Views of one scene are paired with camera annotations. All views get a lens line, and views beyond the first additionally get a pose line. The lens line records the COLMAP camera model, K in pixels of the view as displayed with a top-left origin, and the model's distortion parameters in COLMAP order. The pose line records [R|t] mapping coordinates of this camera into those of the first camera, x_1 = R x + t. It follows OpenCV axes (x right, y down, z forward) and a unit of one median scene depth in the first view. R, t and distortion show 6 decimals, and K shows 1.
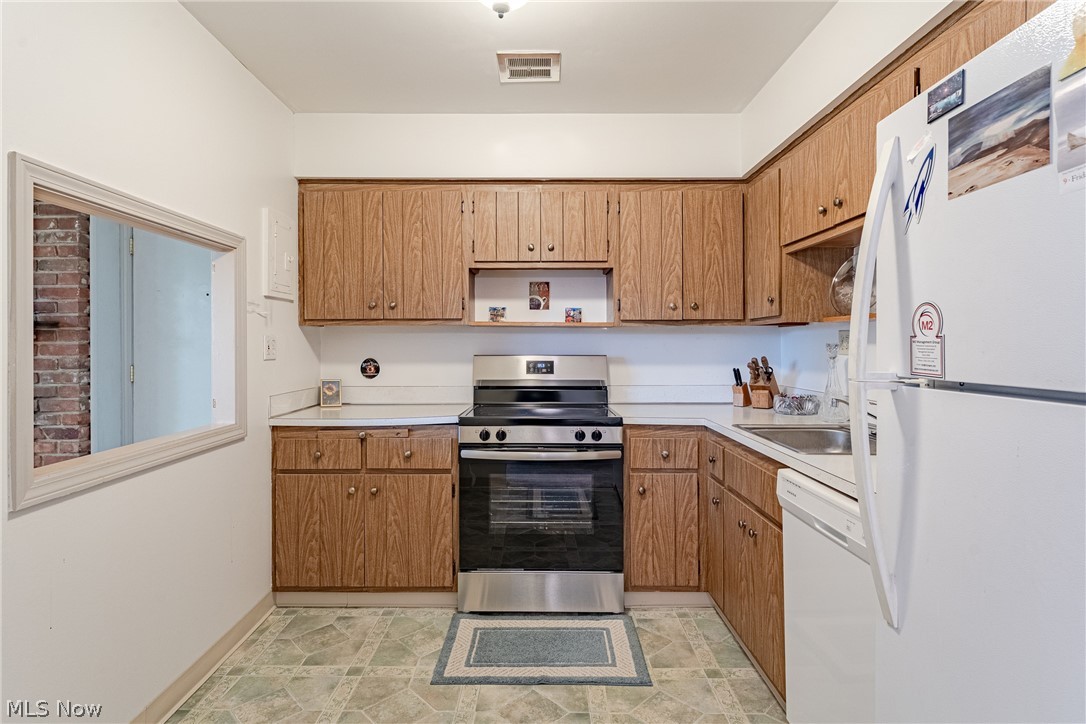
lens RADIAL K [[552.2, 0, 541.6], [0, 552.2, 351.3], [0, 0, 1]] dist [0.005051, -0.000940]
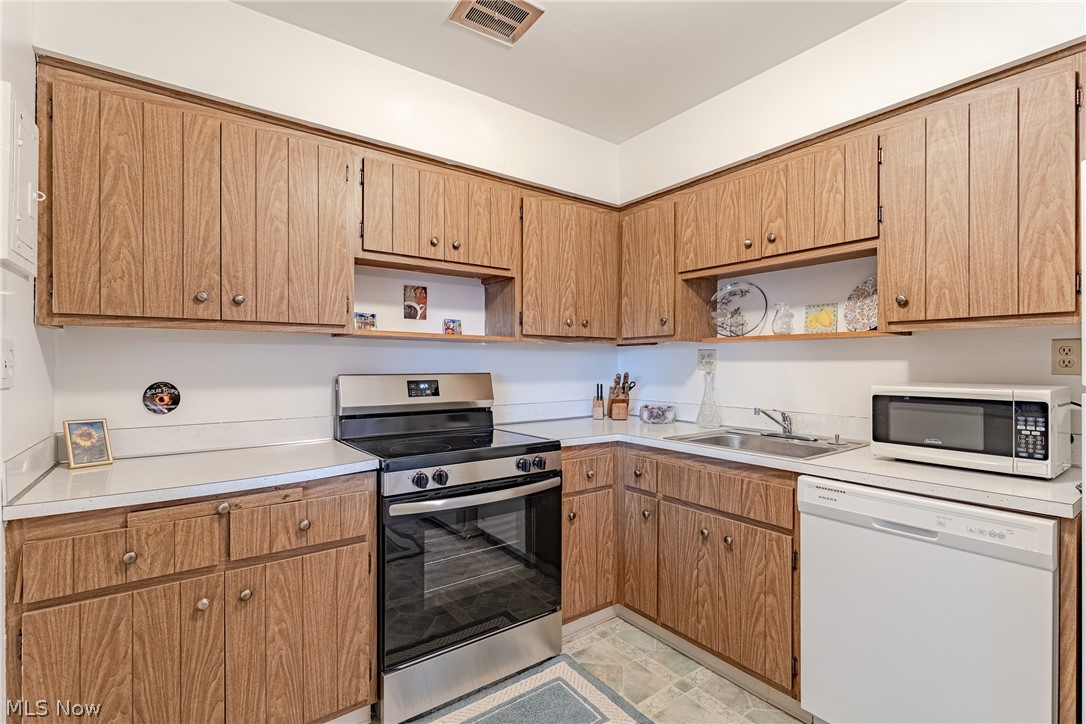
lens RADIAL K [[494.4, 0, 541.0], [0, 494.4, 367.1], [0, 0, 1]] dist [-0.000093, -0.001168]
pose [[0.807635, -0.003538, 0.589672, -0.328409], [0.006514, 0.999975, -0.002922, 0.000460], [-0.589646, 0.006201, 0.807638, 0.320802]]
